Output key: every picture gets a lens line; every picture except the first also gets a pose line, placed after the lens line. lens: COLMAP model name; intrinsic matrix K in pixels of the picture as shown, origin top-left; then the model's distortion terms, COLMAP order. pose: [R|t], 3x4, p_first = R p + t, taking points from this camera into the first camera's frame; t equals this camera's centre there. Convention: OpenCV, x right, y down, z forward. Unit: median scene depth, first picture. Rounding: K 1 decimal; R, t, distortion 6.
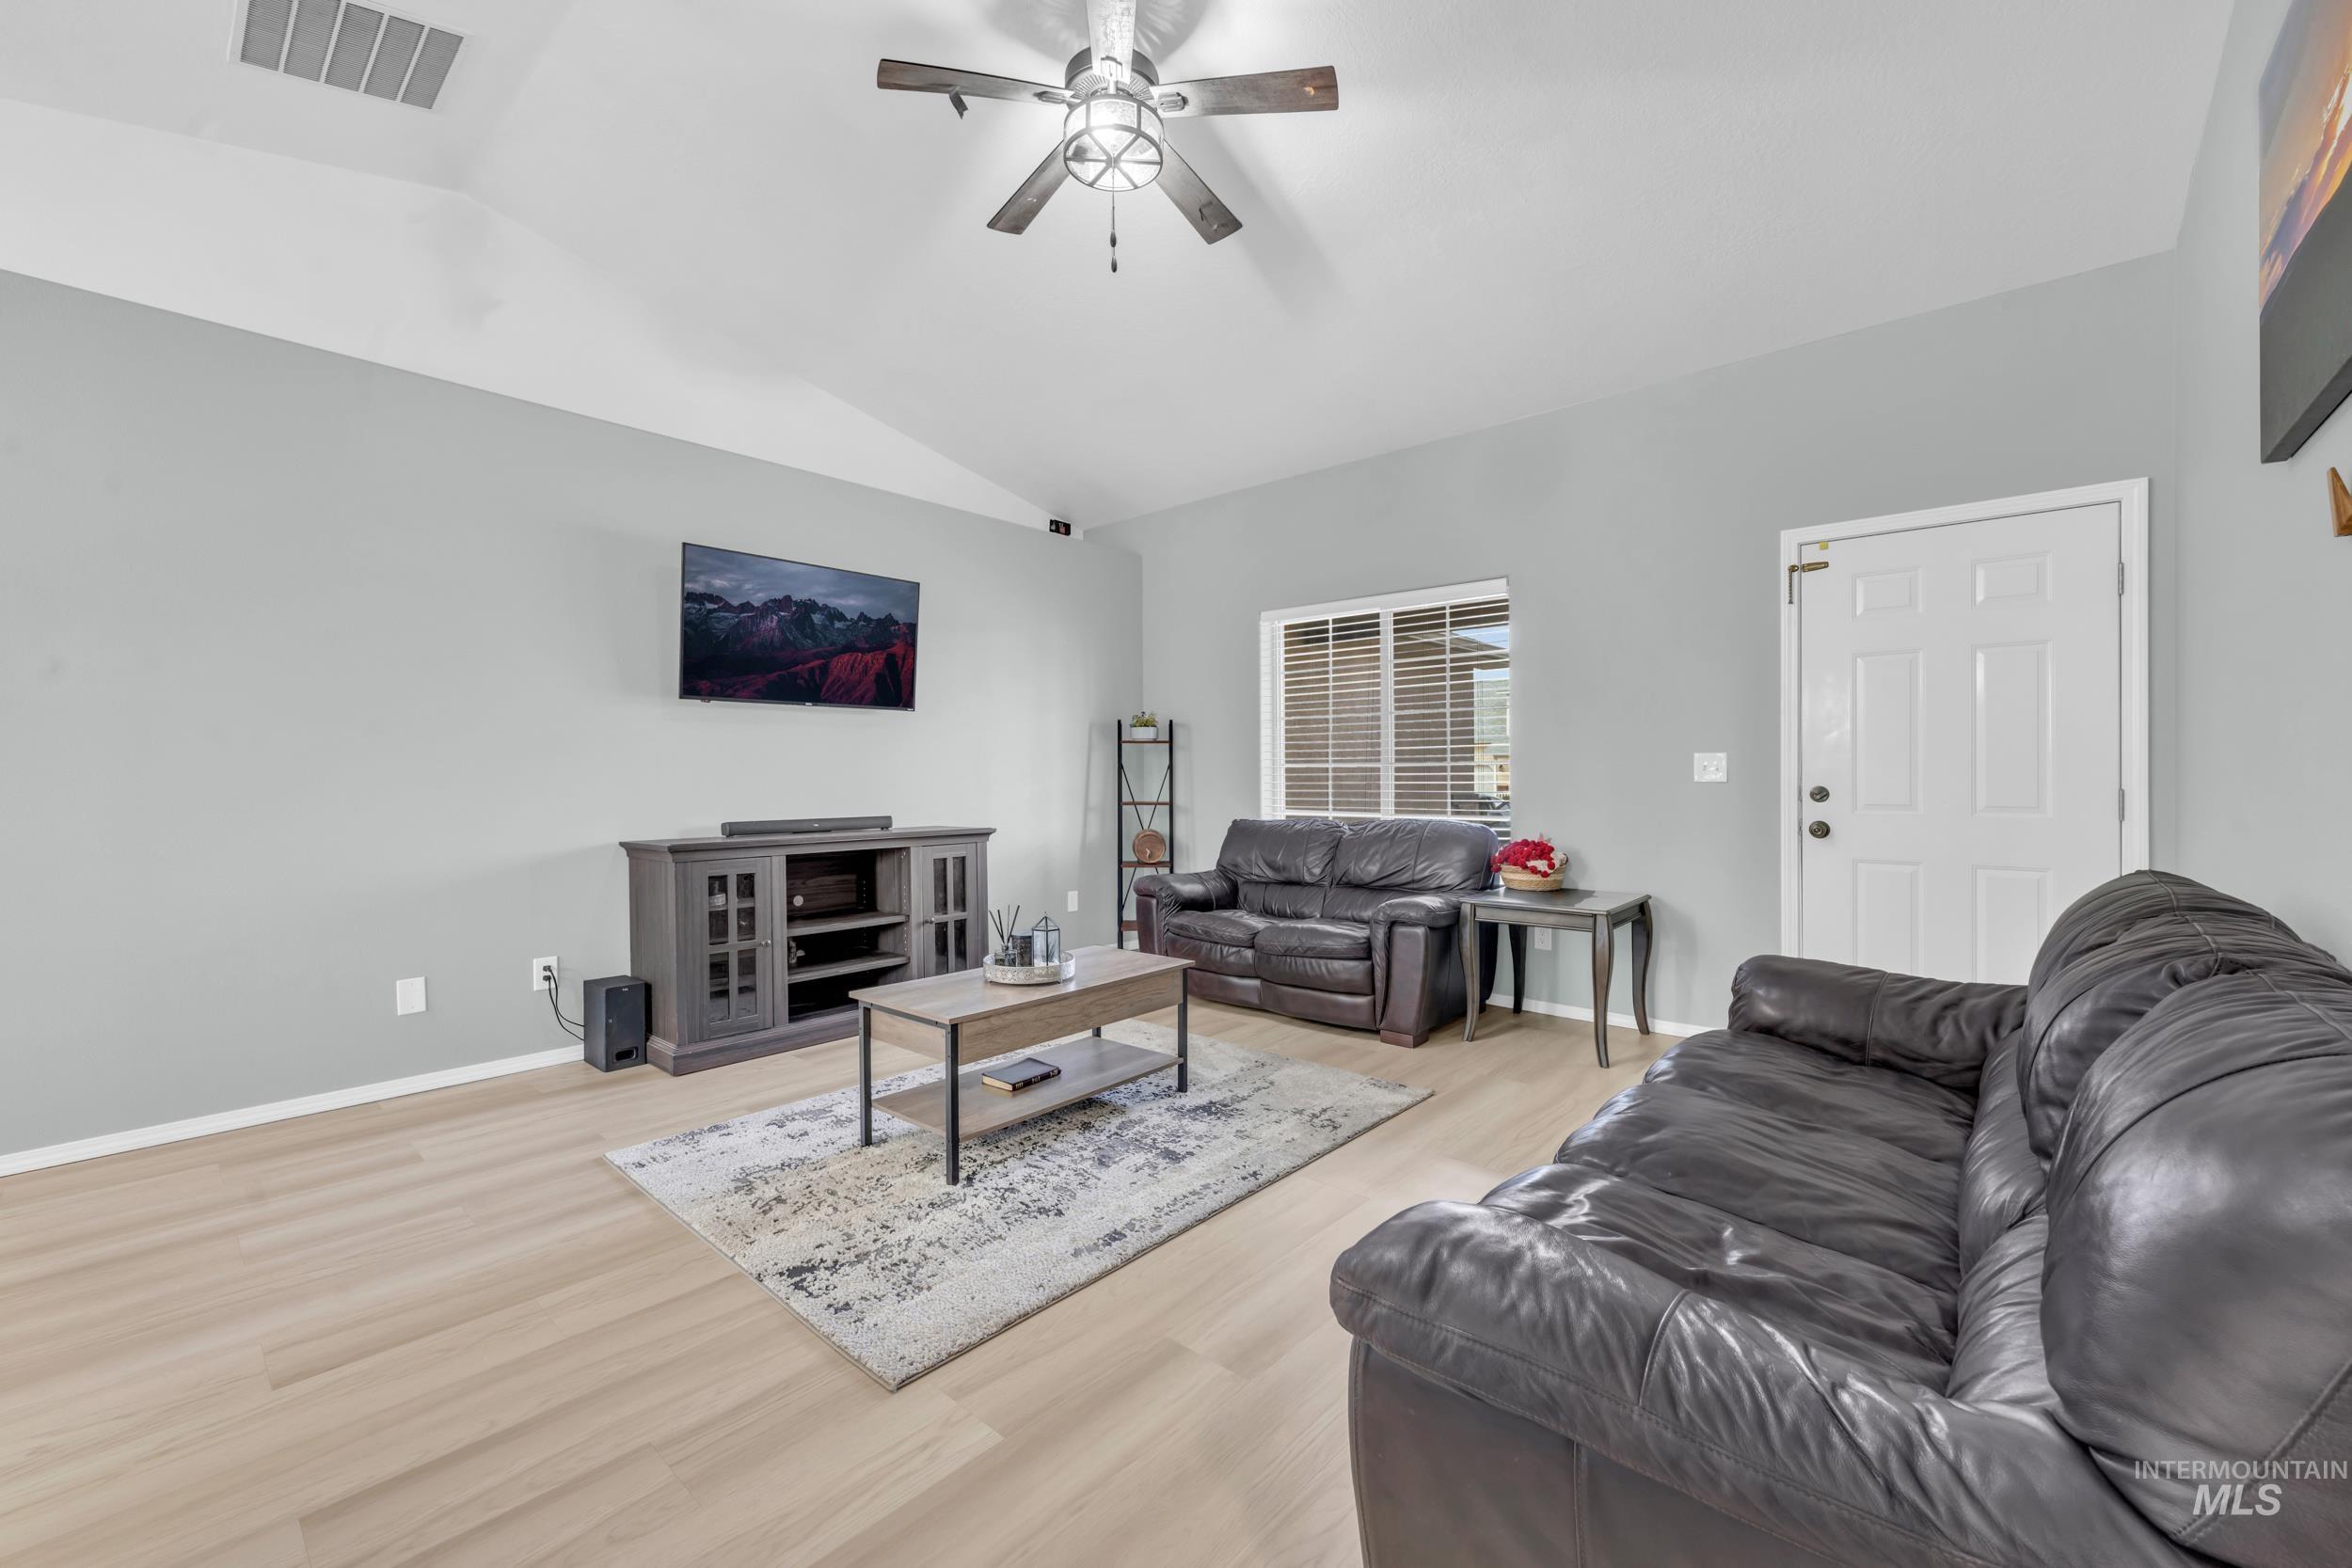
lens RADIAL K [[959.9, 0, 1167.7], [0, 959.9, 808.4], [0, 0, 1]] dist [-0.000721, -0.001029]
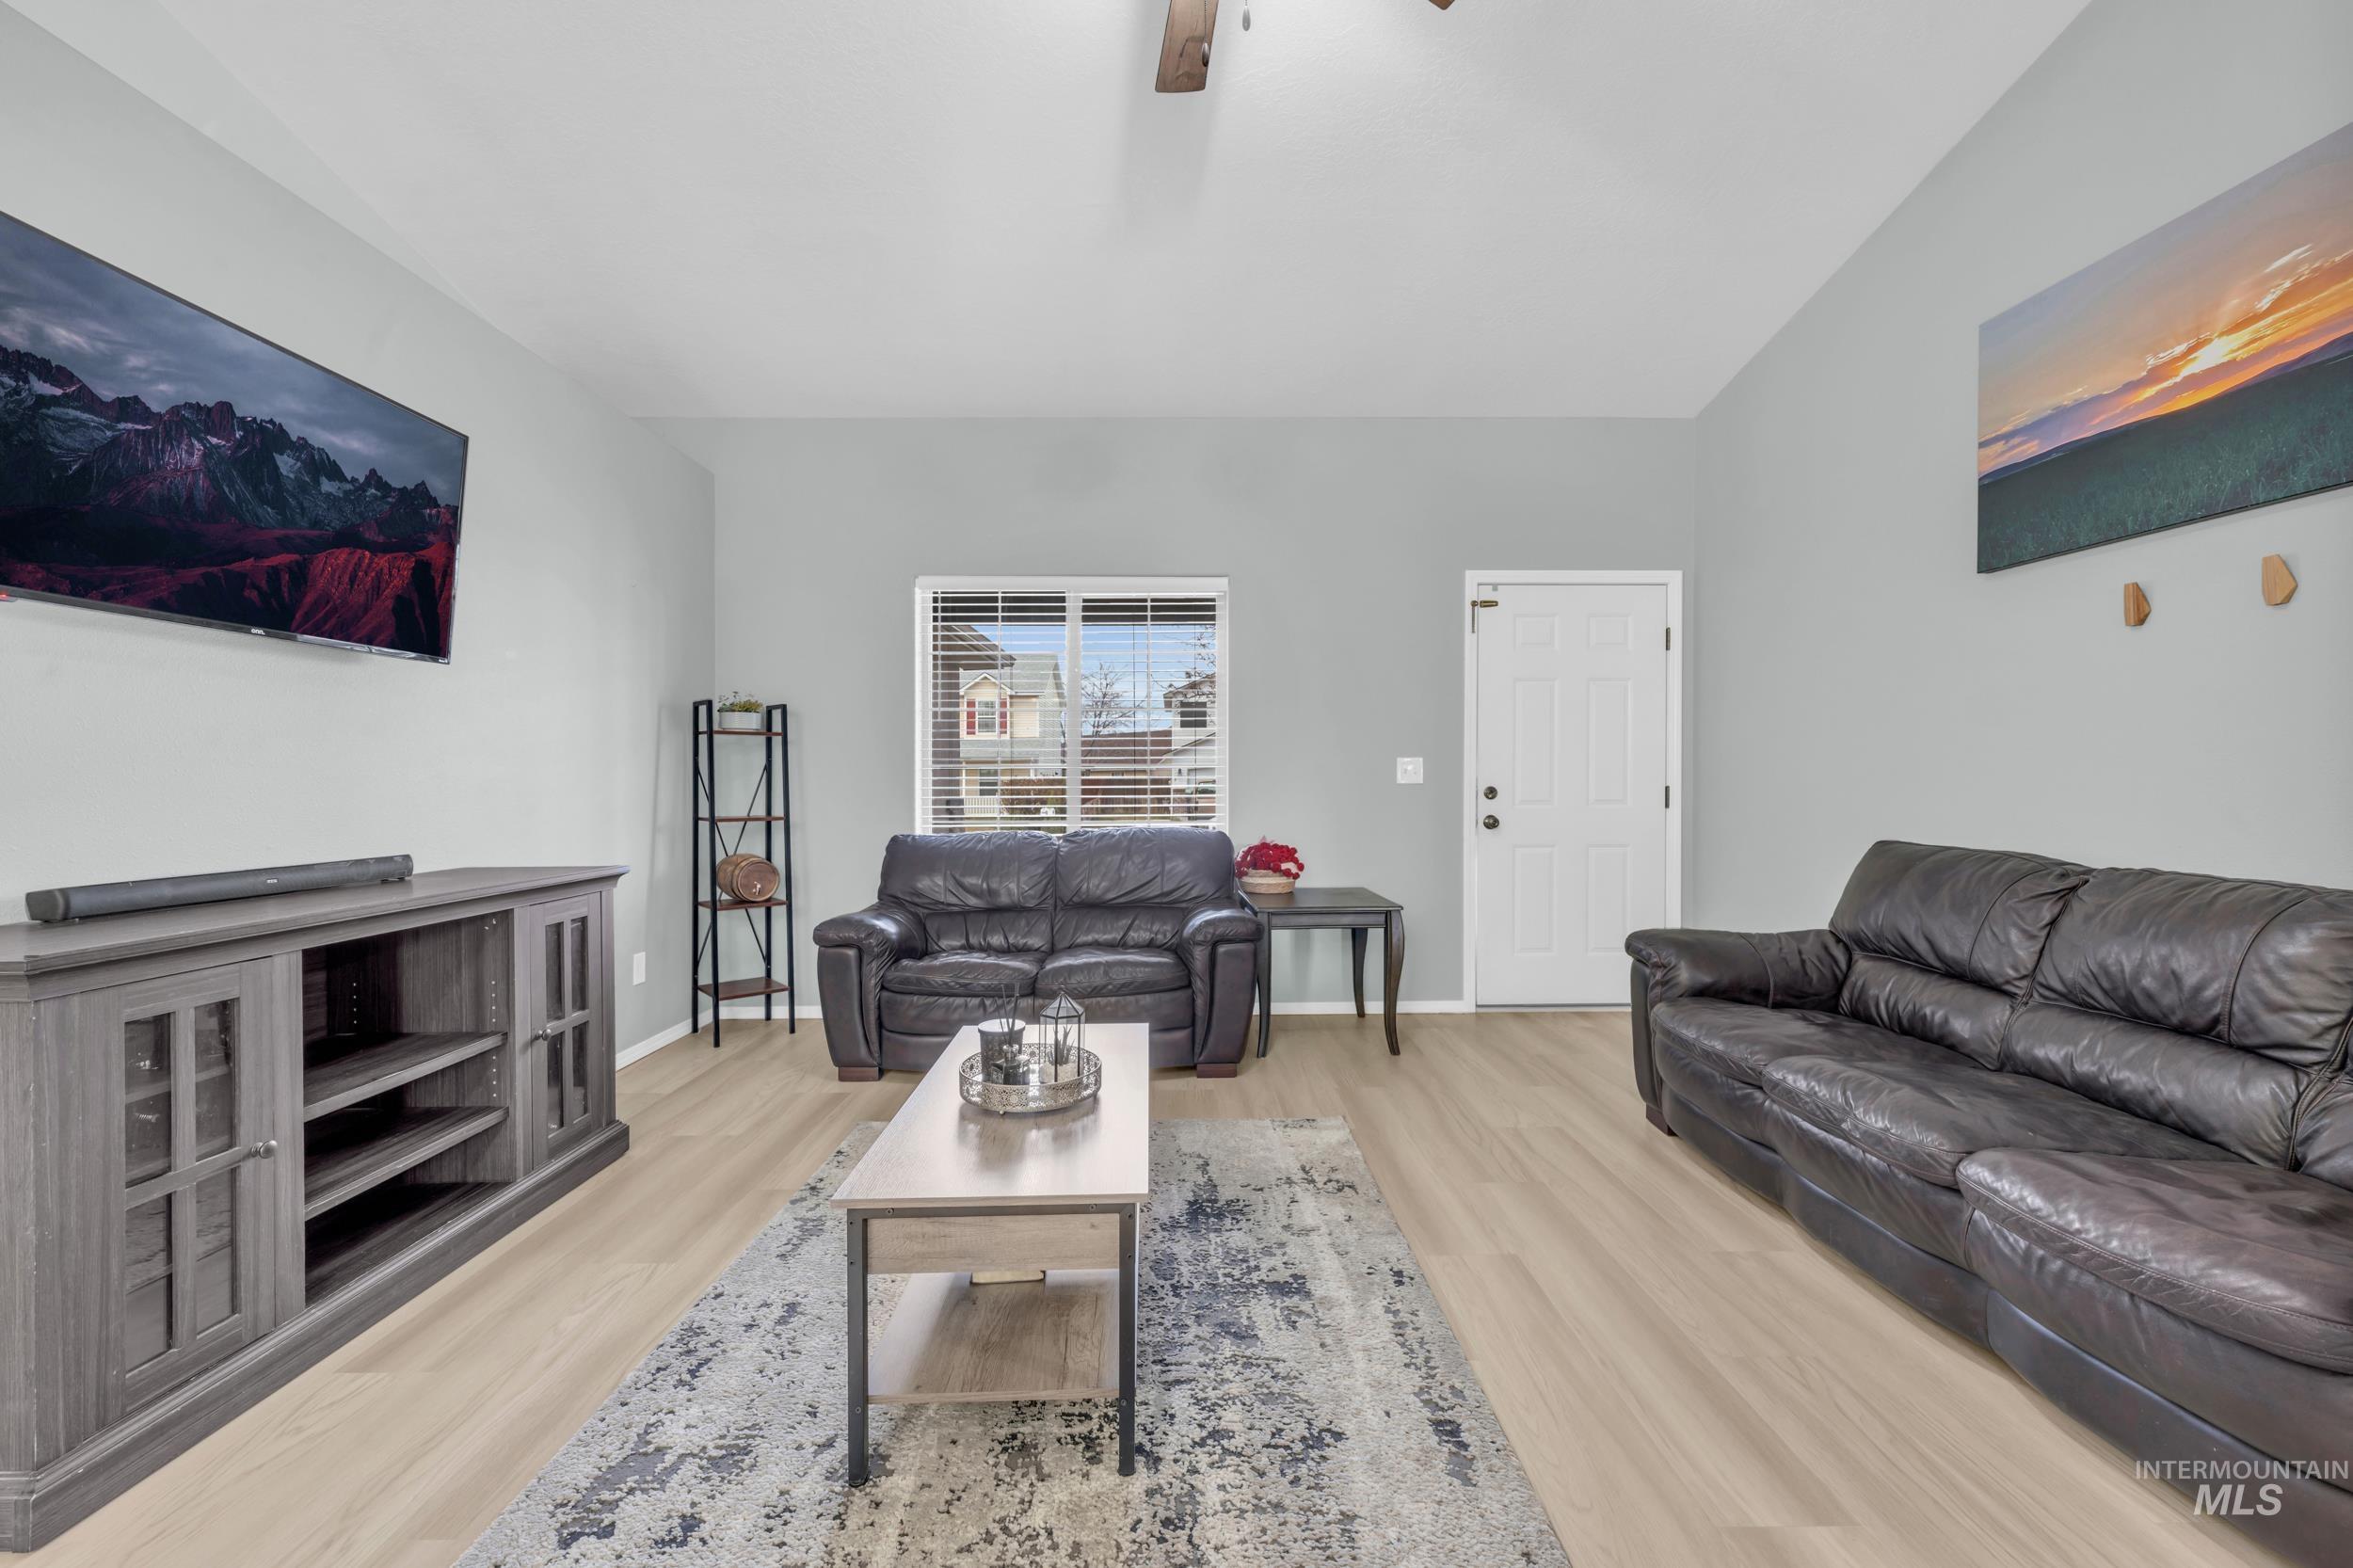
lens RADIAL K [[960.3, 0, 1196.1], [0, 960.3, 786.5], [0, 0, 1]] dist [-0.000721, -0.001029]
pose [[0.732099, -0.008787, 0.681142, -0.393415], [0.026859, 0.999512, -0.015973, -0.012578], [-0.680669, 0.029989, 0.731977, 0.350295]]
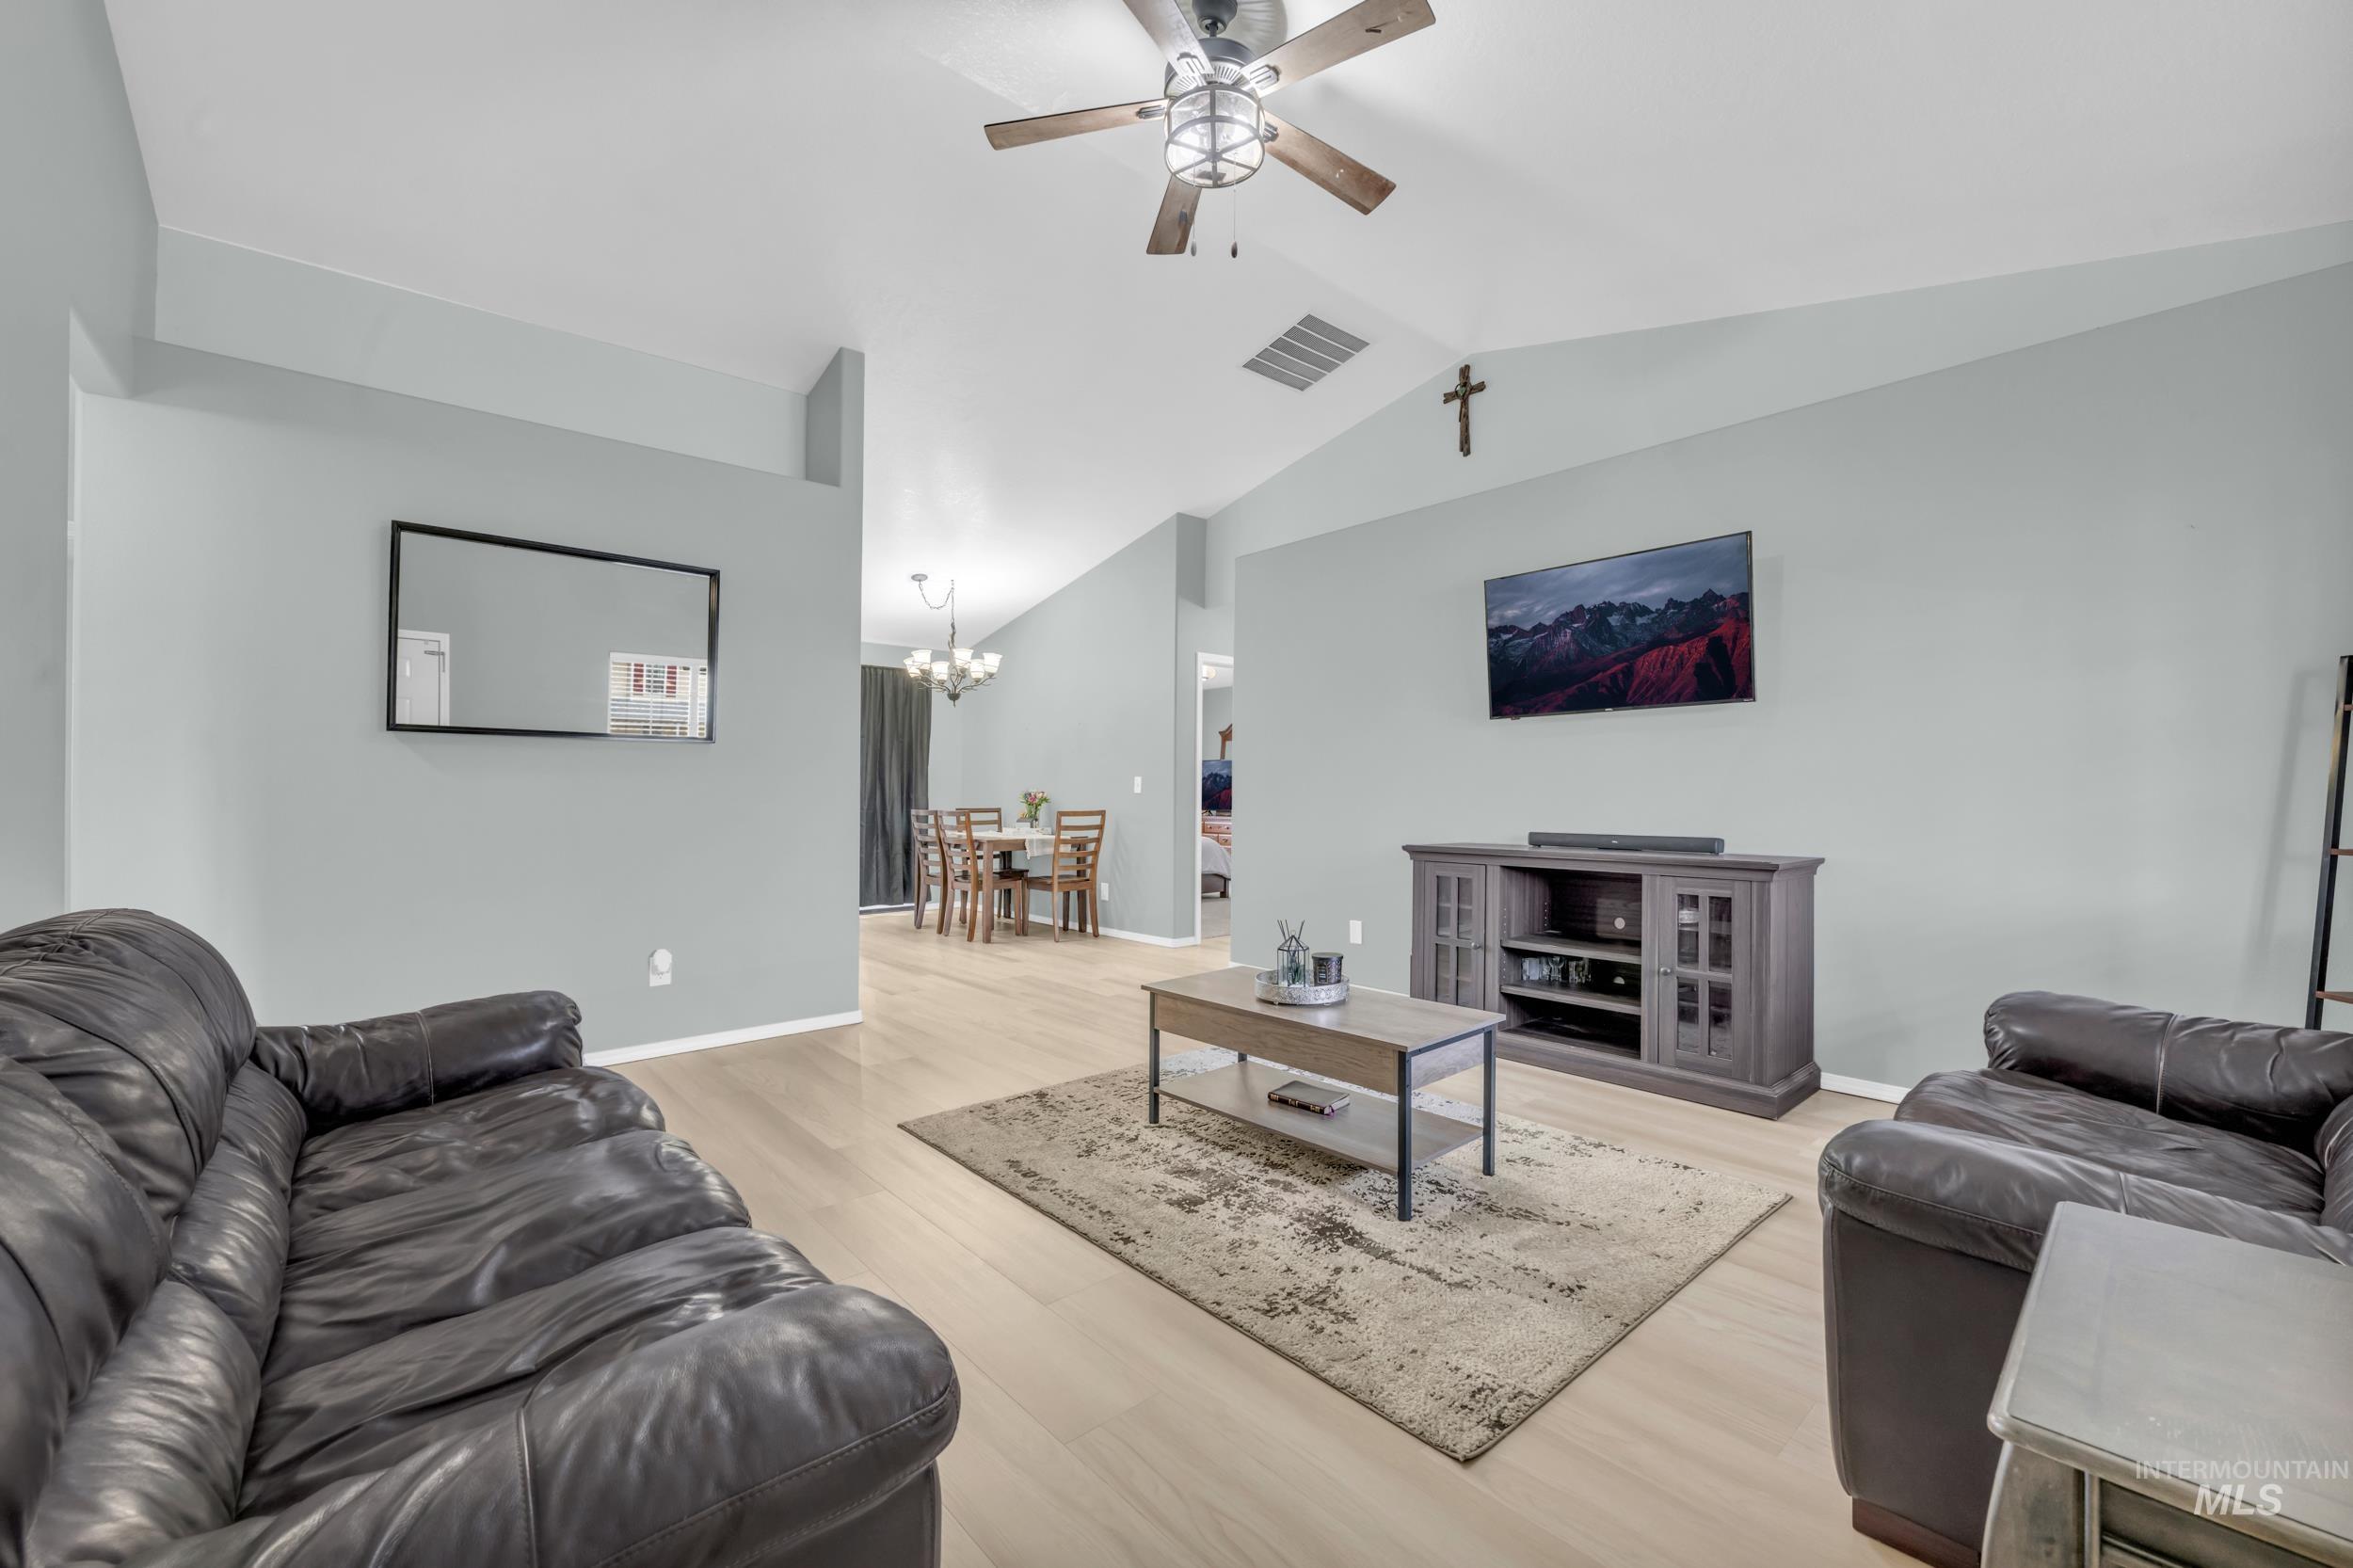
lens RADIAL K [[960.3, 0, 1203.8], [0, 960.3, 774.4], [0, 0, 1]] dist [-0.000721, -0.001029]
pose [[-0.118075, -0.015625, -0.992882, 0.660420], [-0.031355, 0.999436, -0.011999, -0.027585], [0.992510, 0.029715, -0.118498, 0.793141]]
